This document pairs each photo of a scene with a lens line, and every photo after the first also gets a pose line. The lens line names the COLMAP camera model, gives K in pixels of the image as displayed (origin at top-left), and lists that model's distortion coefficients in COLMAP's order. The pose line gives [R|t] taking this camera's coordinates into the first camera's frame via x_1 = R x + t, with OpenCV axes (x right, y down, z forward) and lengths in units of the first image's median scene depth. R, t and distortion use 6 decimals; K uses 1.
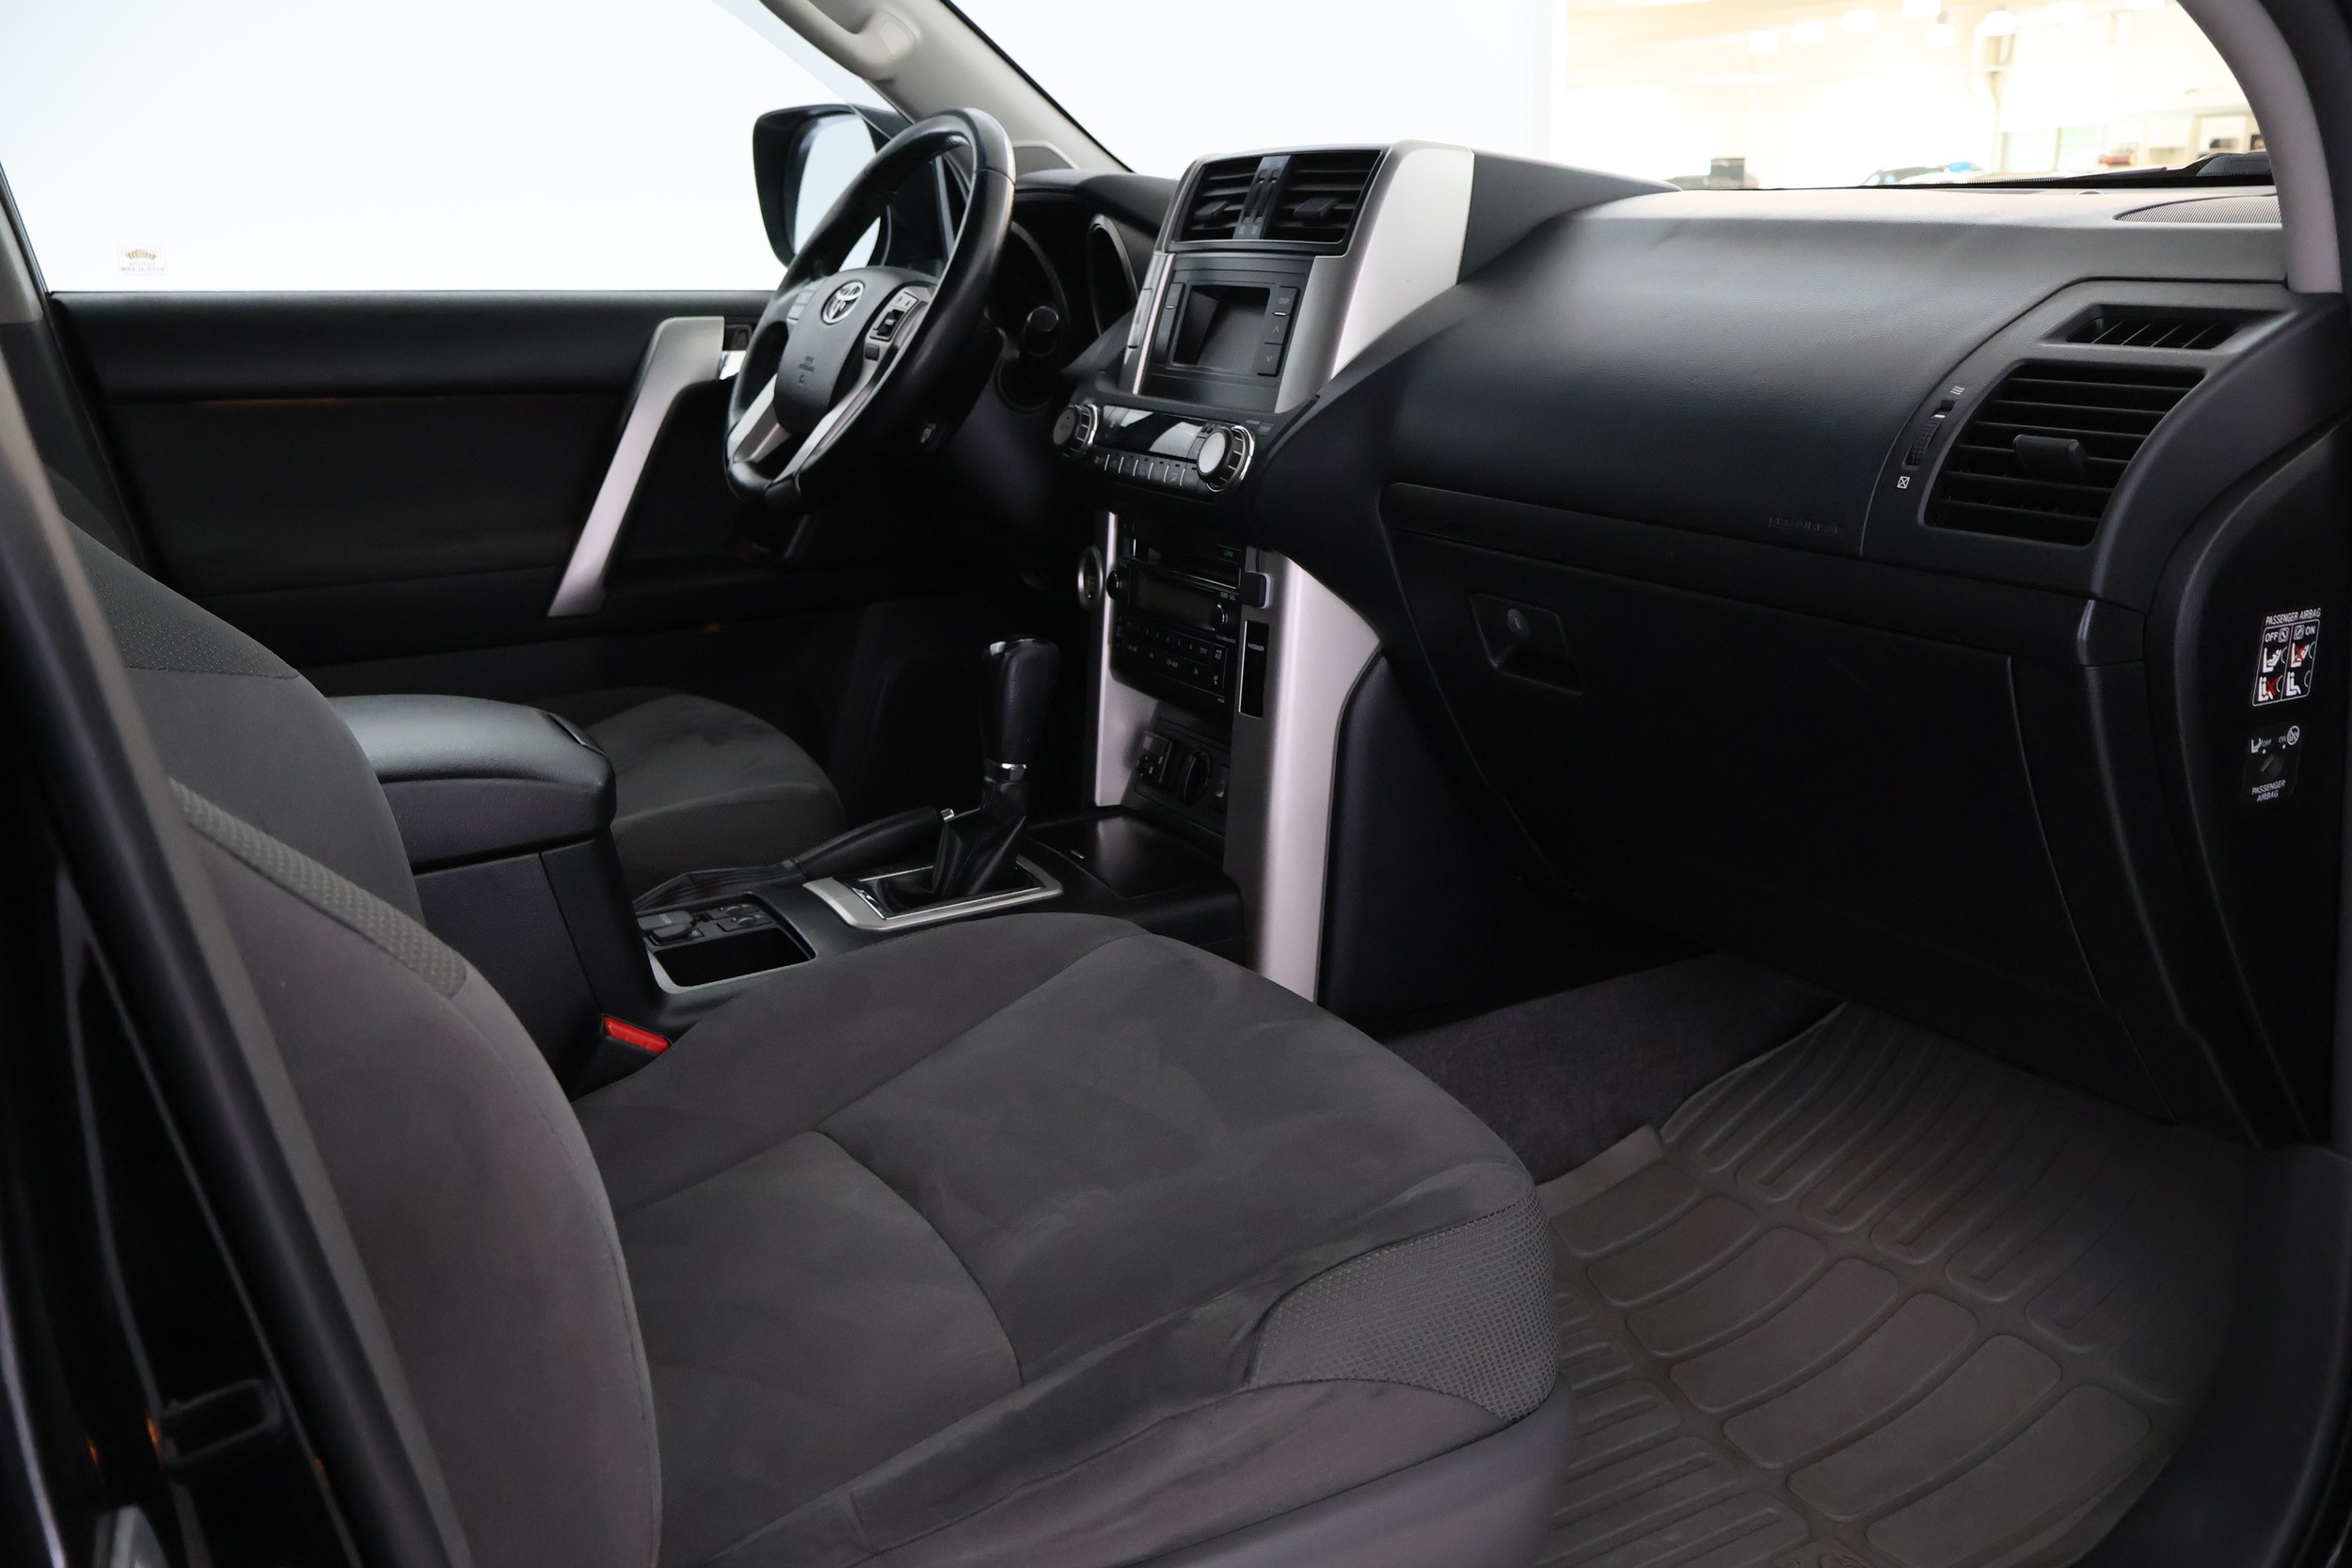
lens RADIAL K [[1989.2, 0, 1175.6], [0, 1989.2, 773.6], [0, 0, 1]] dist [0.009989, -0.009491]
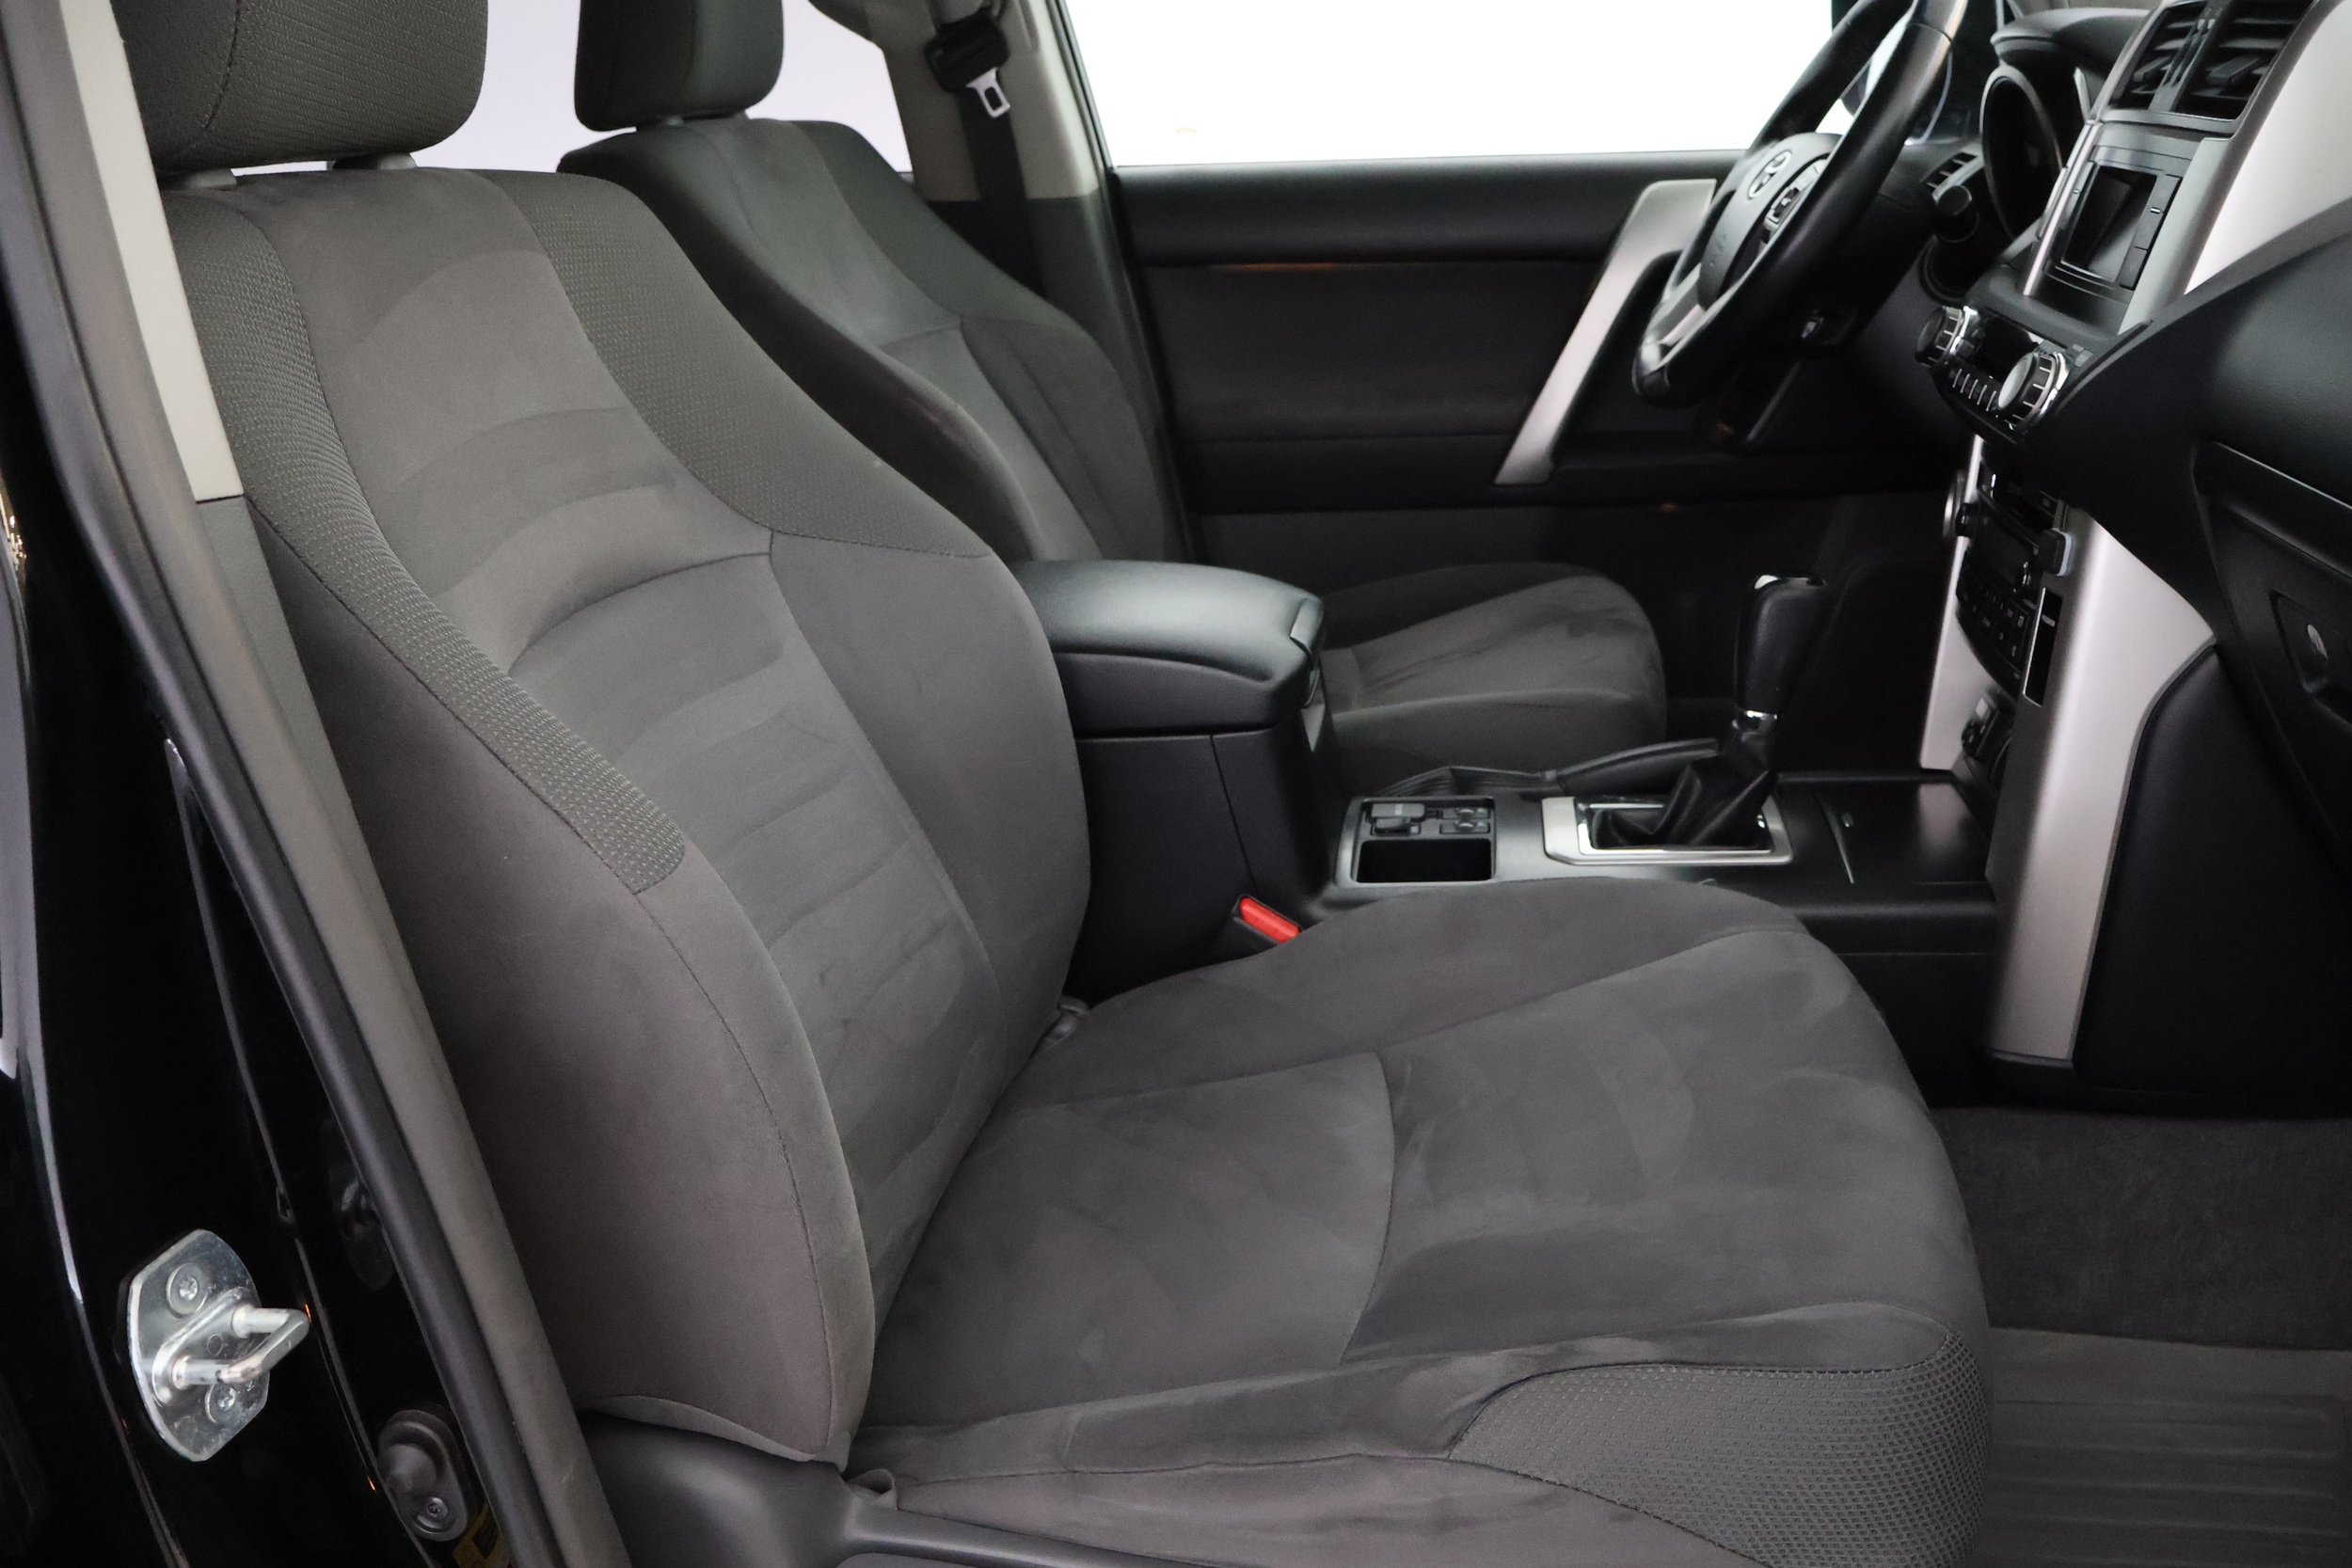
lens RADIAL K [[1989.2, 0, 1174.7], [0, 1989.2, 792.8], [0, 0, 1]] dist [0.009989, -0.009491]
pose [[0.791119, 0.180609, -0.584389, 0.245963], [-0.119970, 0.982672, 0.141291, -0.065485], [0.599781, -0.041668, 0.799078, 0.111564]]
